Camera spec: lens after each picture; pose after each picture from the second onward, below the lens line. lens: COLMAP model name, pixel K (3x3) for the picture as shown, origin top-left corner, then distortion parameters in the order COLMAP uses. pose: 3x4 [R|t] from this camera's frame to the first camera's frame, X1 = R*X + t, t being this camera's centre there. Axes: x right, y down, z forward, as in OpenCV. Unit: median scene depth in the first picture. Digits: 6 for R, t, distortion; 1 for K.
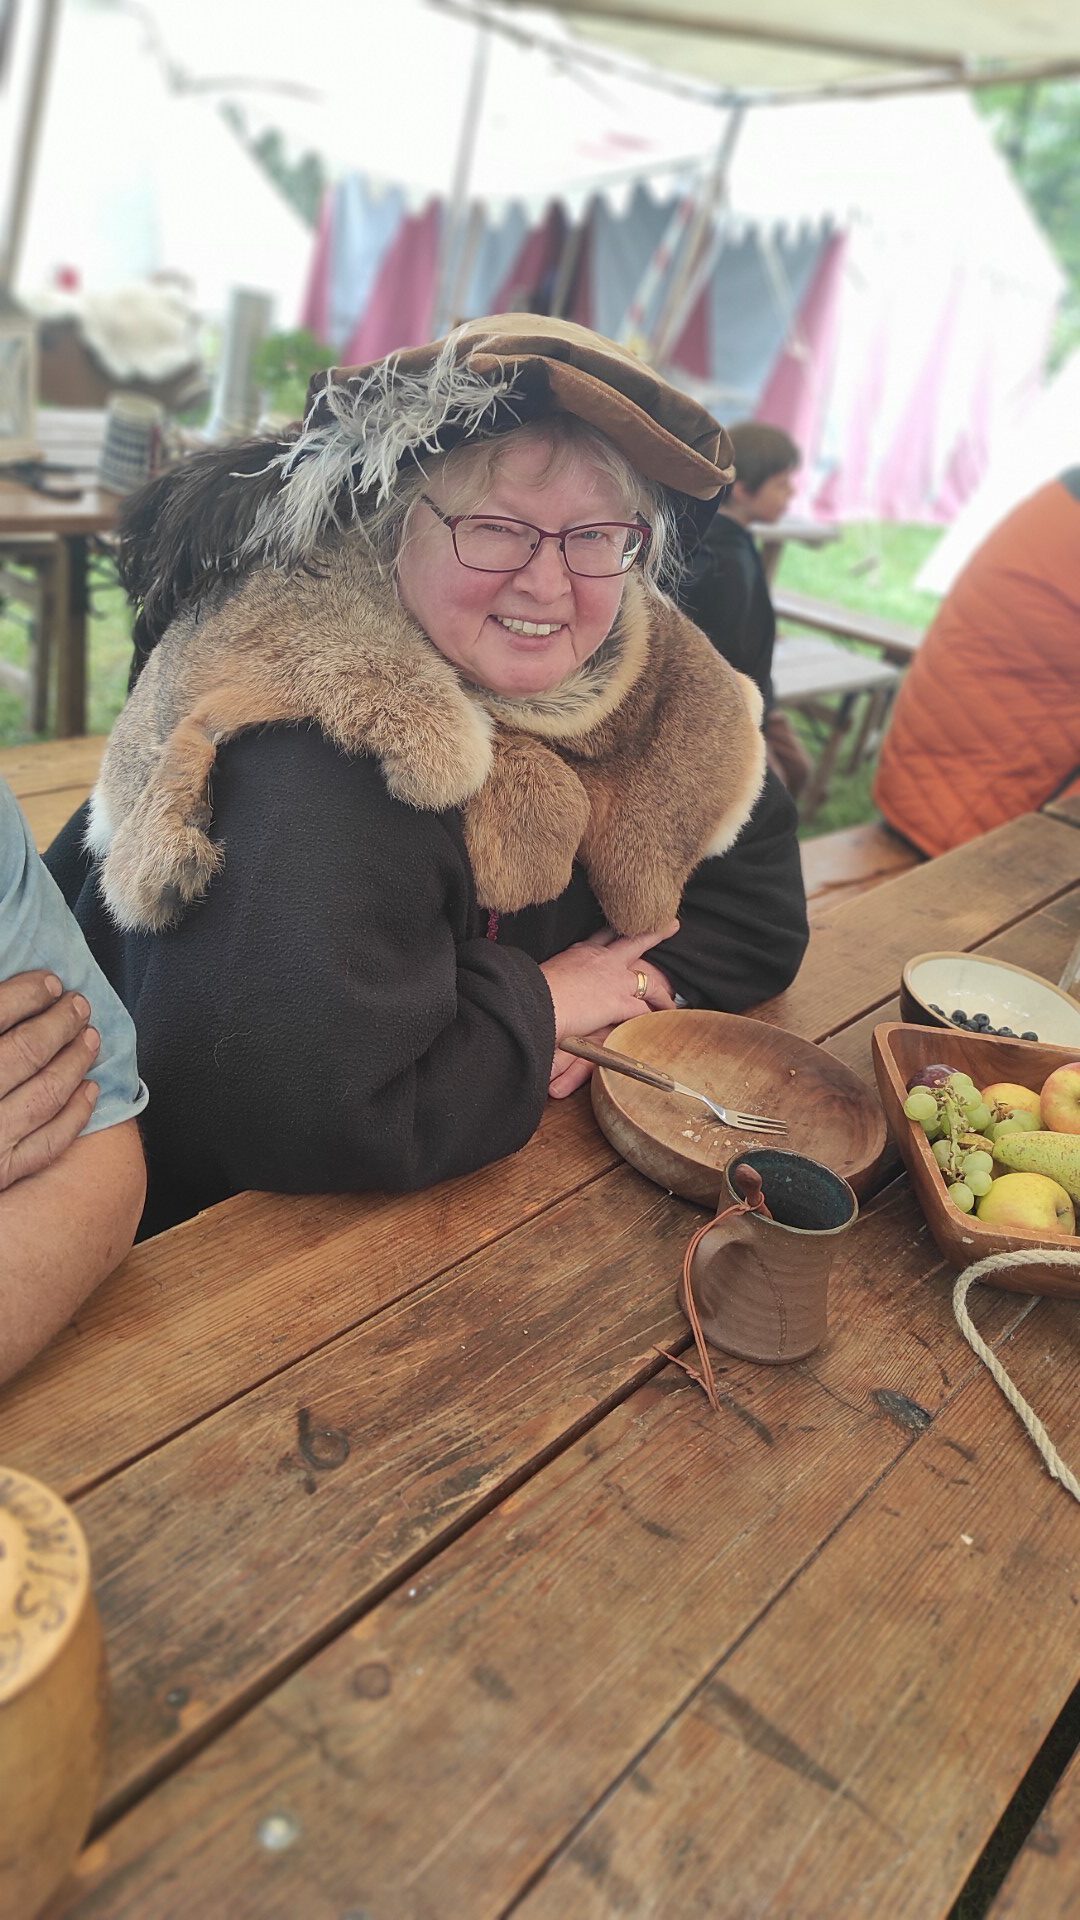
lens RADIAL K [[1449.7, 0, 540.0], [0, 1449.7, 960.0], [0, 0, 1]] dist [0.055494, -0.058263]
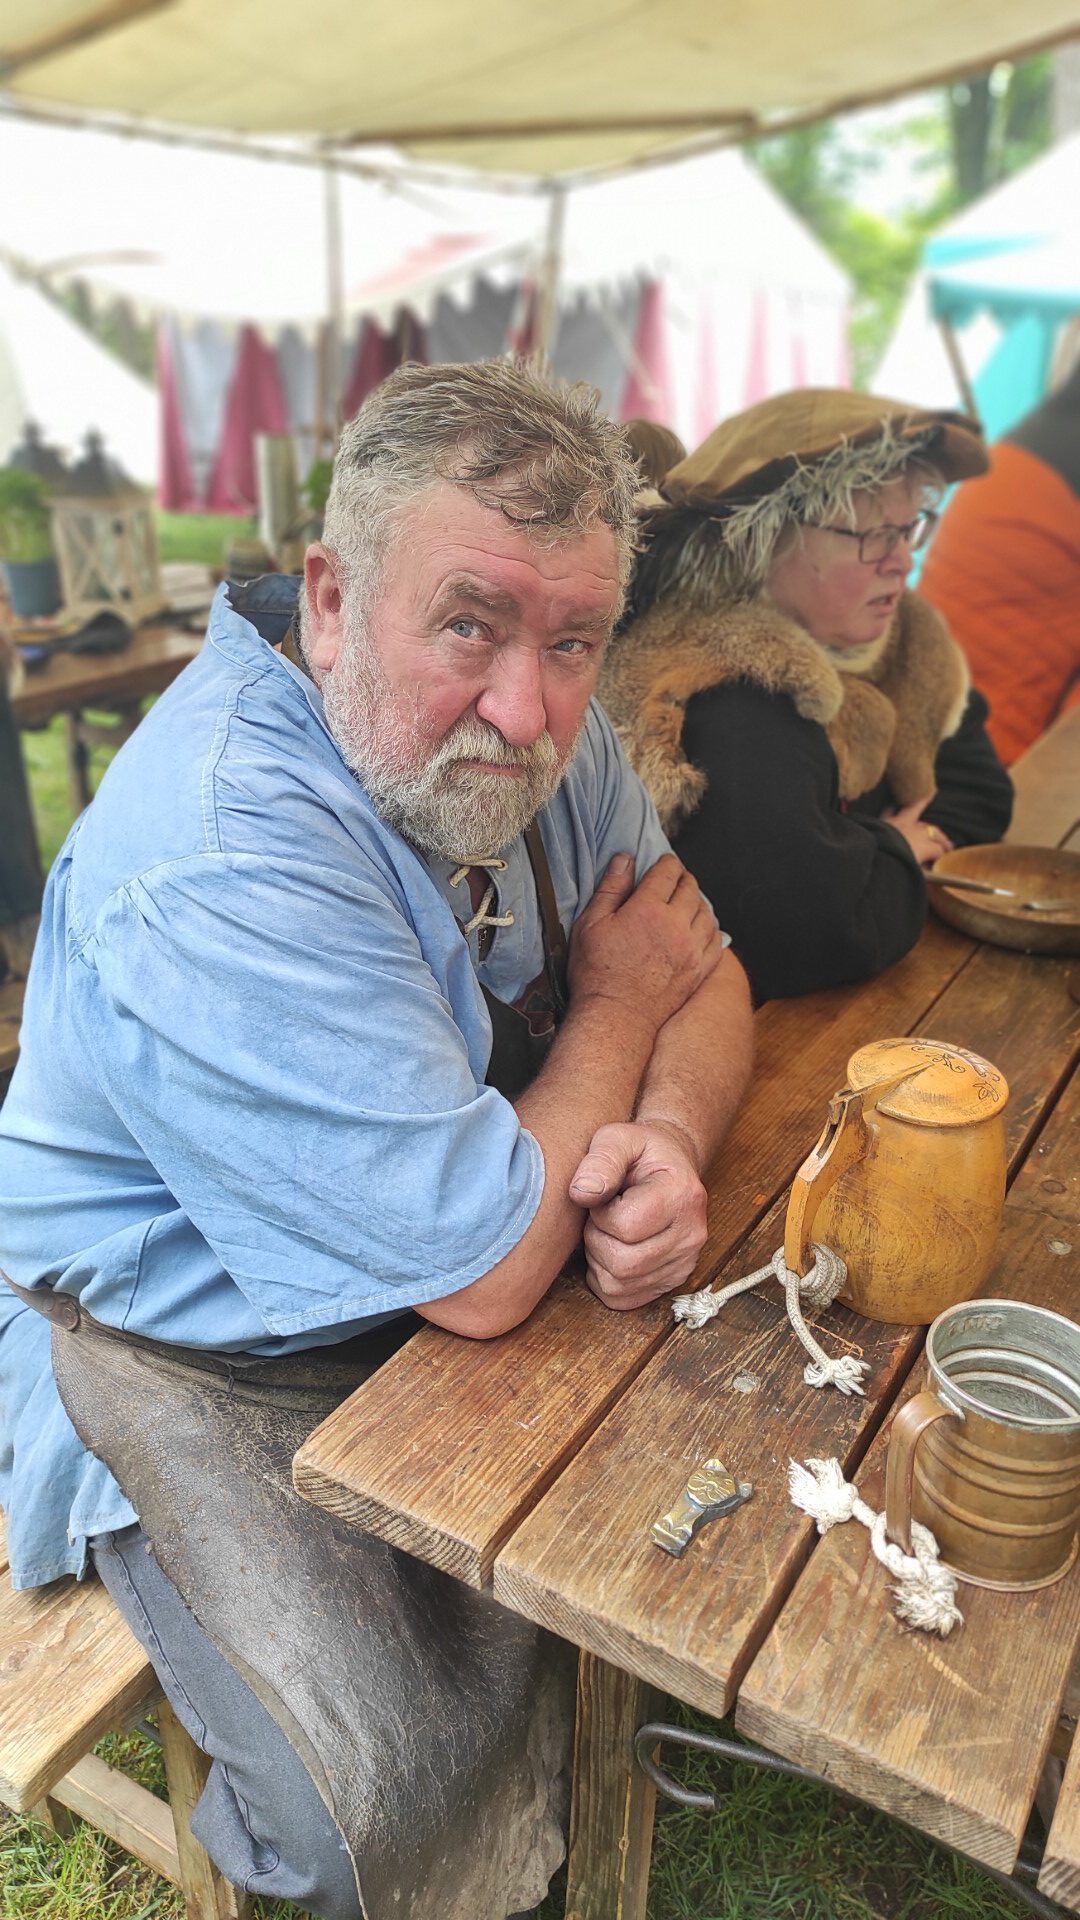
lens RADIAL K [[1421.0, 0, 540.0], [0, 1421.0, 960.0], [0, 0, 1]] dist [0.041663, -0.008953]
pose [[0.972262, -0.228562, 0.049659, -0.178857], [0.230314, 0.972559, -0.032921, 0.041421], [-0.040772, 0.043445, 0.998224, -0.153687]]
